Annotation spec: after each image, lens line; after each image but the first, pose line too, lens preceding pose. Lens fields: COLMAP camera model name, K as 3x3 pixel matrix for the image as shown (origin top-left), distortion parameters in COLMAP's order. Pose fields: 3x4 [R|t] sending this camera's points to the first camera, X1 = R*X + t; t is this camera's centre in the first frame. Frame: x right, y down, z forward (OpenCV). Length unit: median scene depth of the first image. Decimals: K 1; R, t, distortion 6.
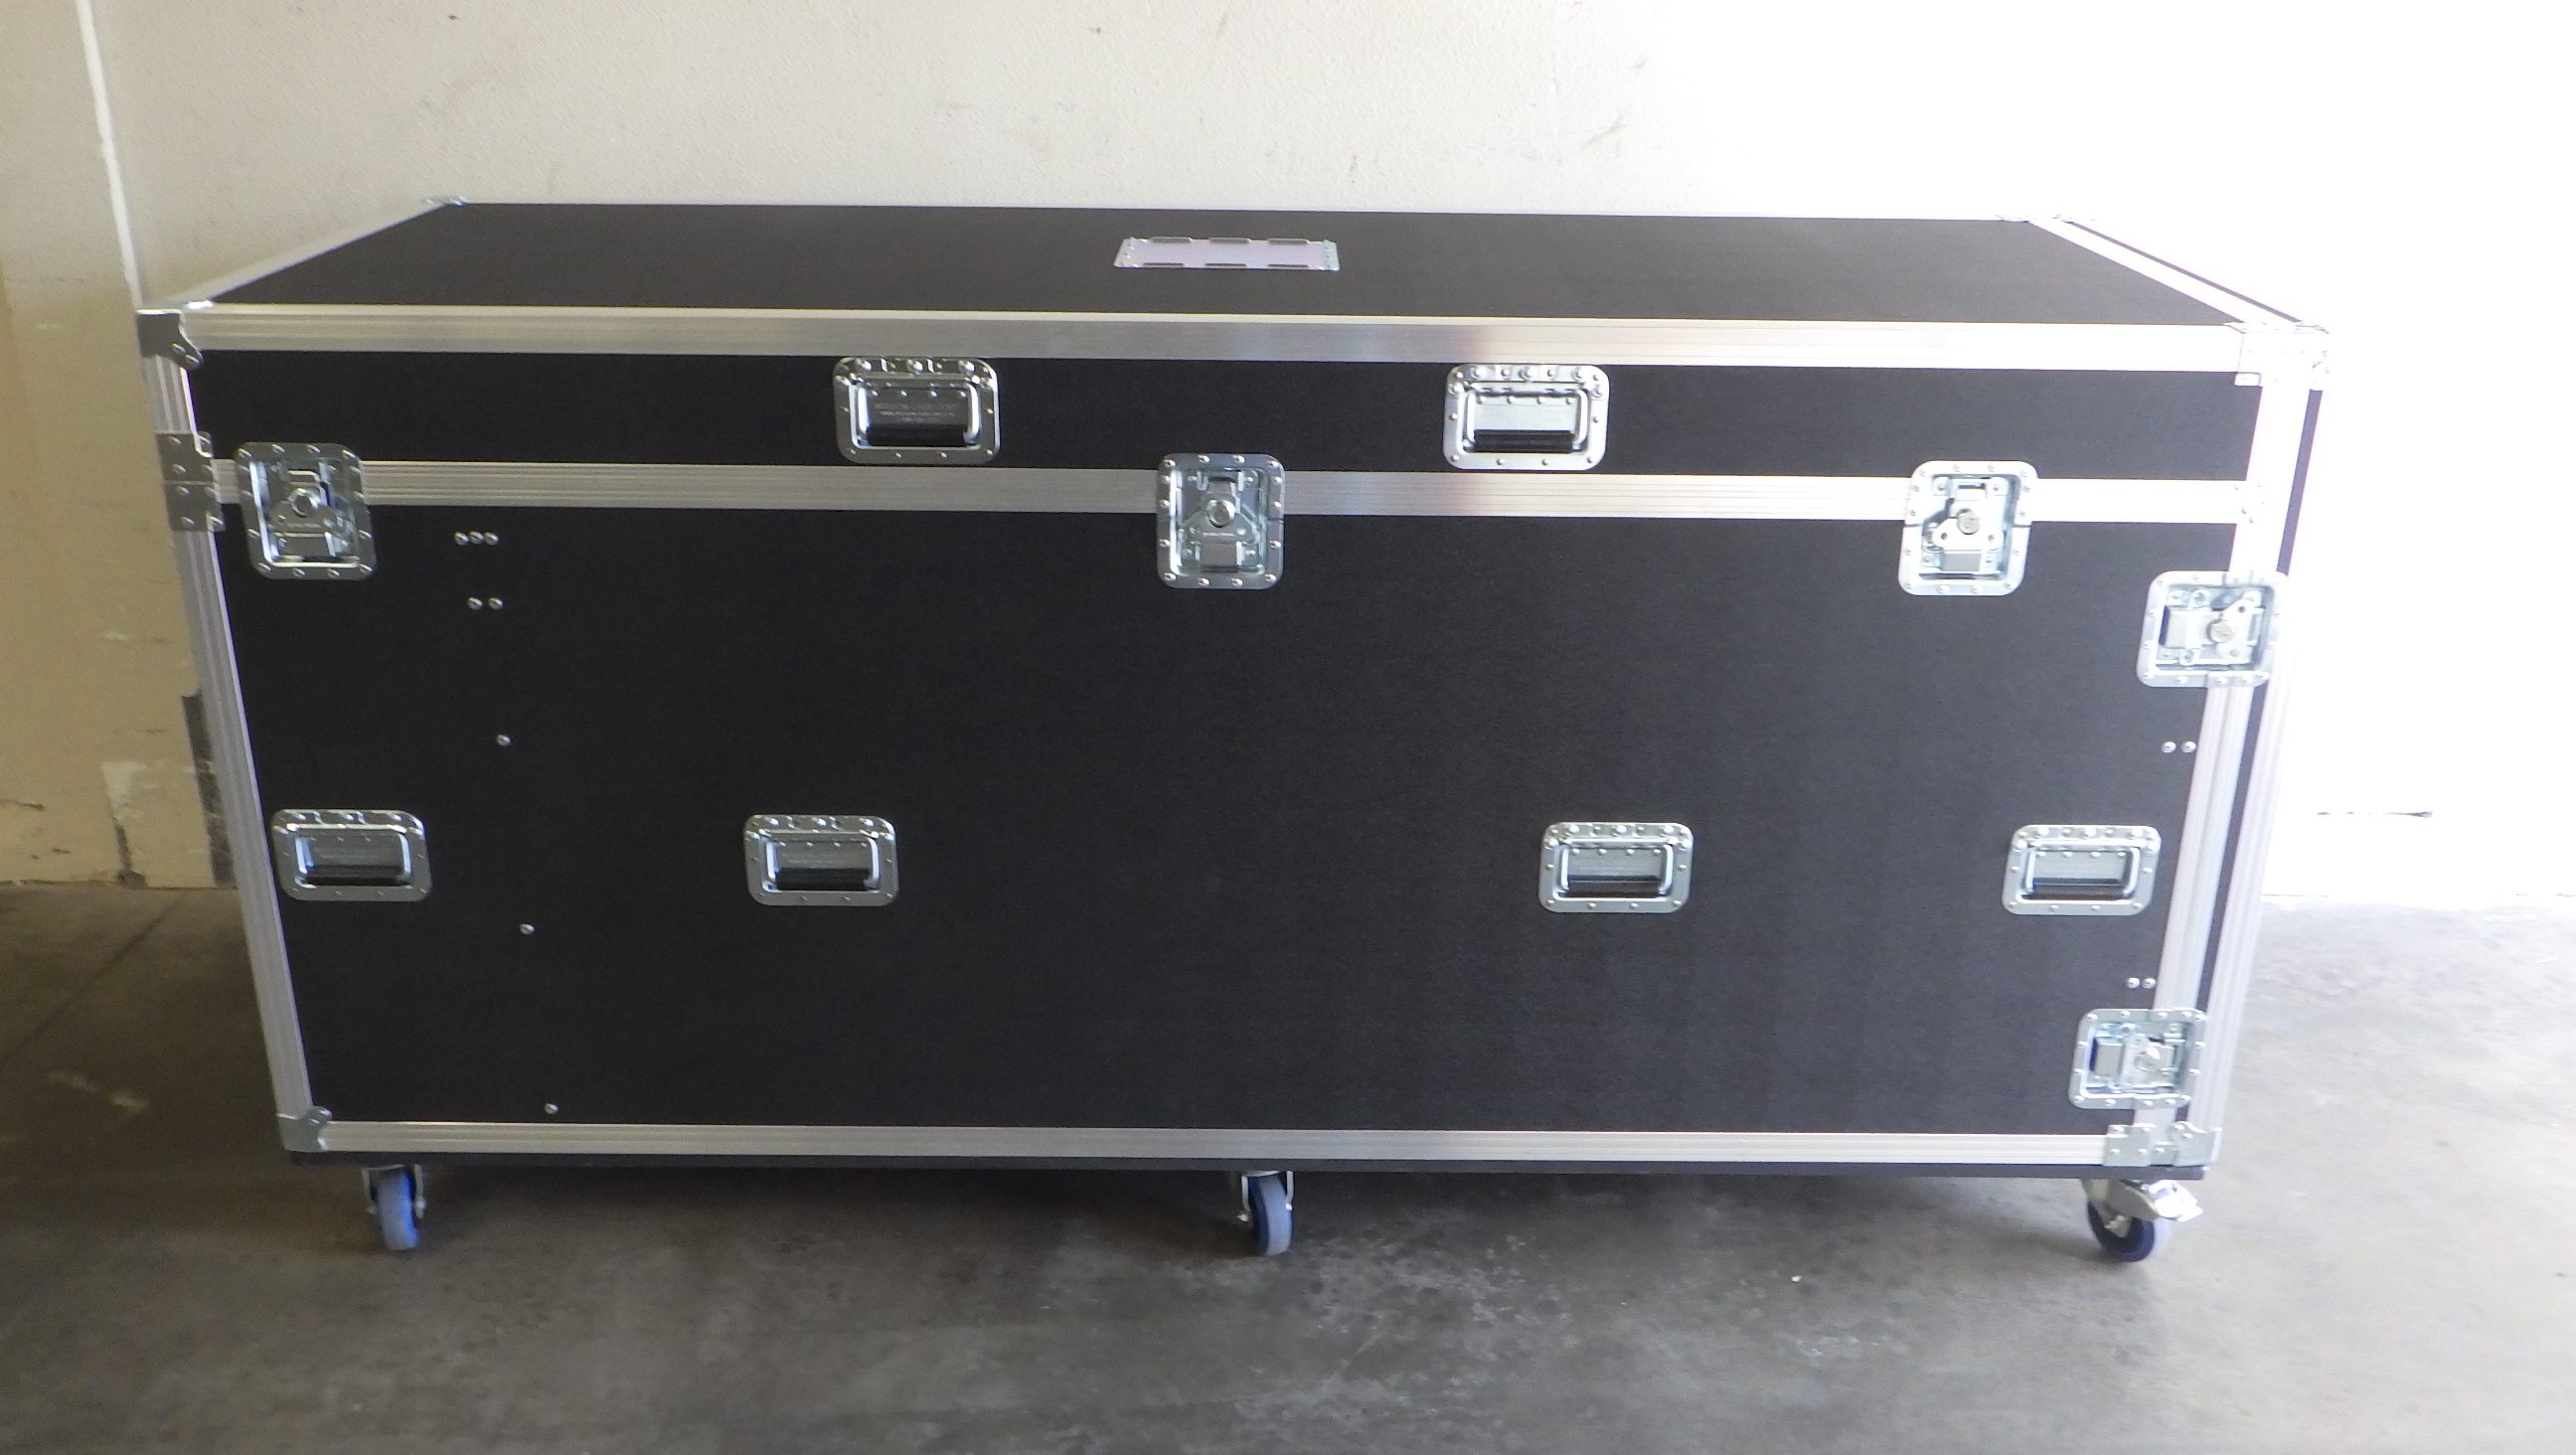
lens RADIAL K [[2161.4, 0, 1288.7], [0, 2161.4, 705.2], [0, 0, 1]] dist [-0.000536, 0.001844]
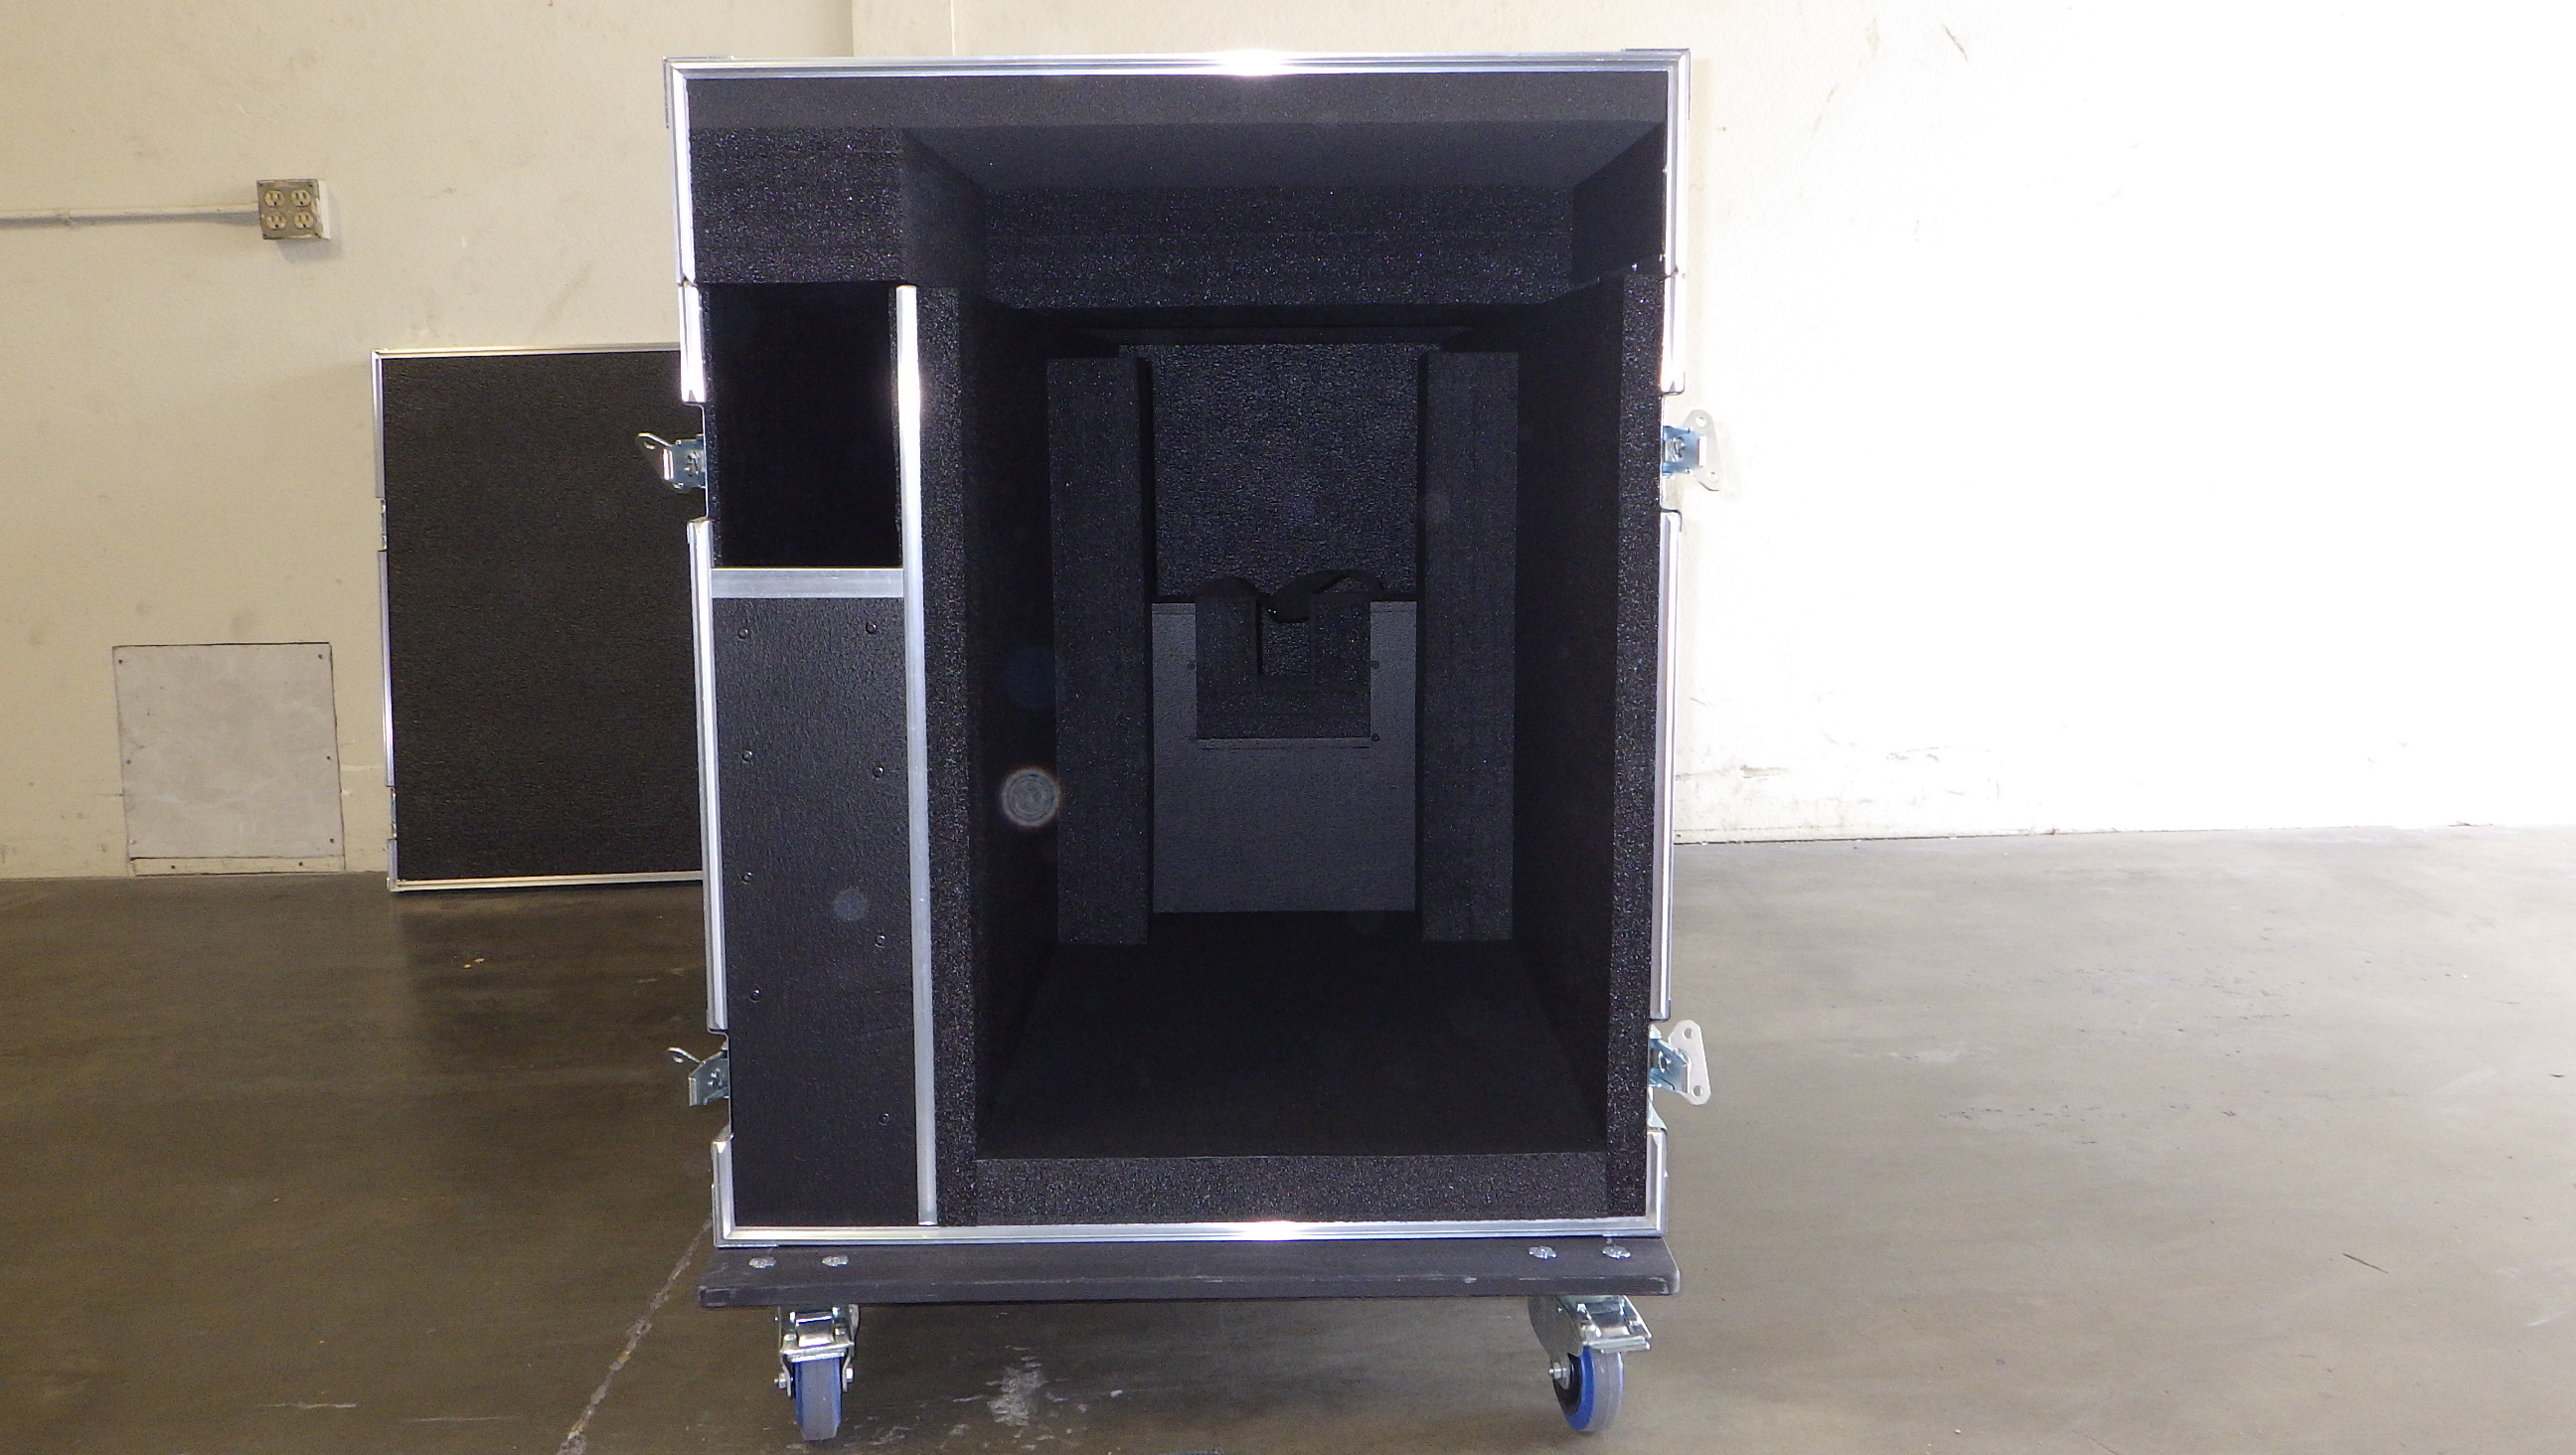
lens RADIAL K [[2161.4, 0, 1287.7], [0, 2161.4, 699.3], [0, 0, 1]] dist [-0.000536, 0.001844]
pose [[0.999571, -0.028101, 0.008251, -0.457881], [0.029234, 0.974372, -0.223034, 0.379647], [-0.001772, 0.223179, 0.974776, -0.244898]]
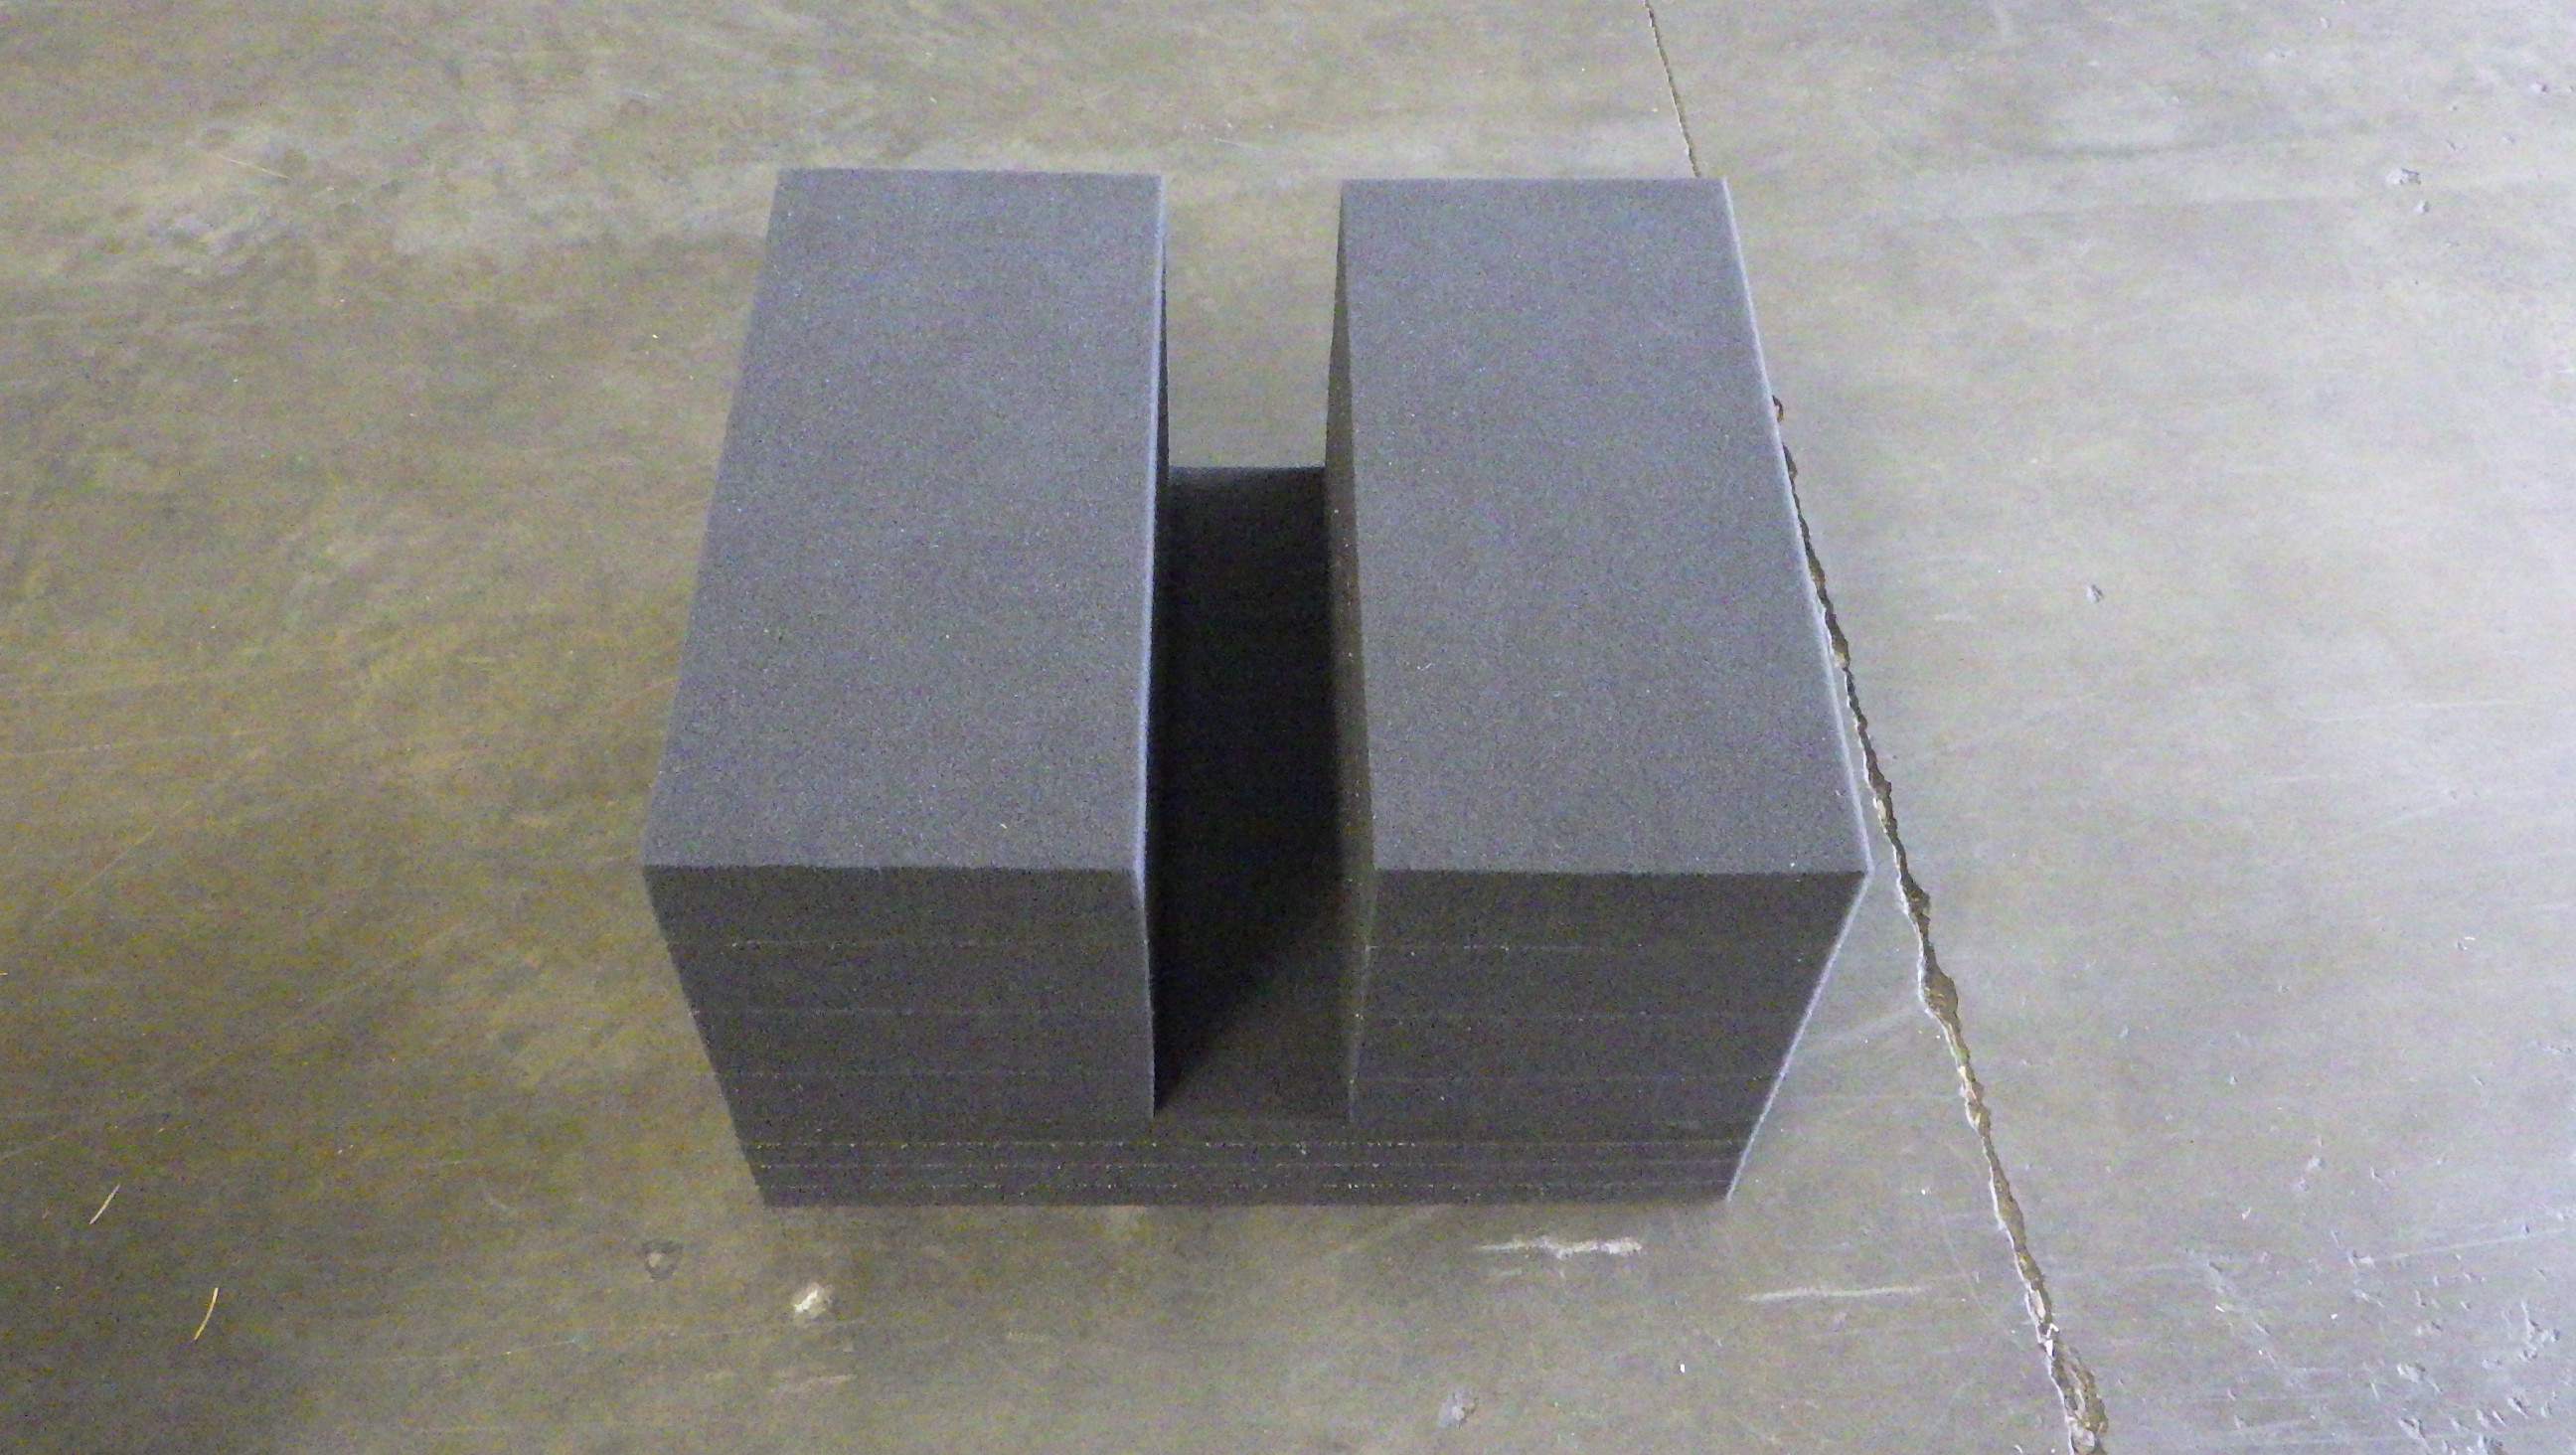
lens RADIAL K [[2161.4, 0, 1303.1], [0, 2161.4, 706.9], [0, 0, 1]] dist [-0.000536, 0.001844]
pose [[0.997363, -0.042906, 0.058533, -0.884253], [0.005869, 0.851561, 0.524223, 0.090166], [-0.072337, -0.522497, 0.849567, 0.215198]]
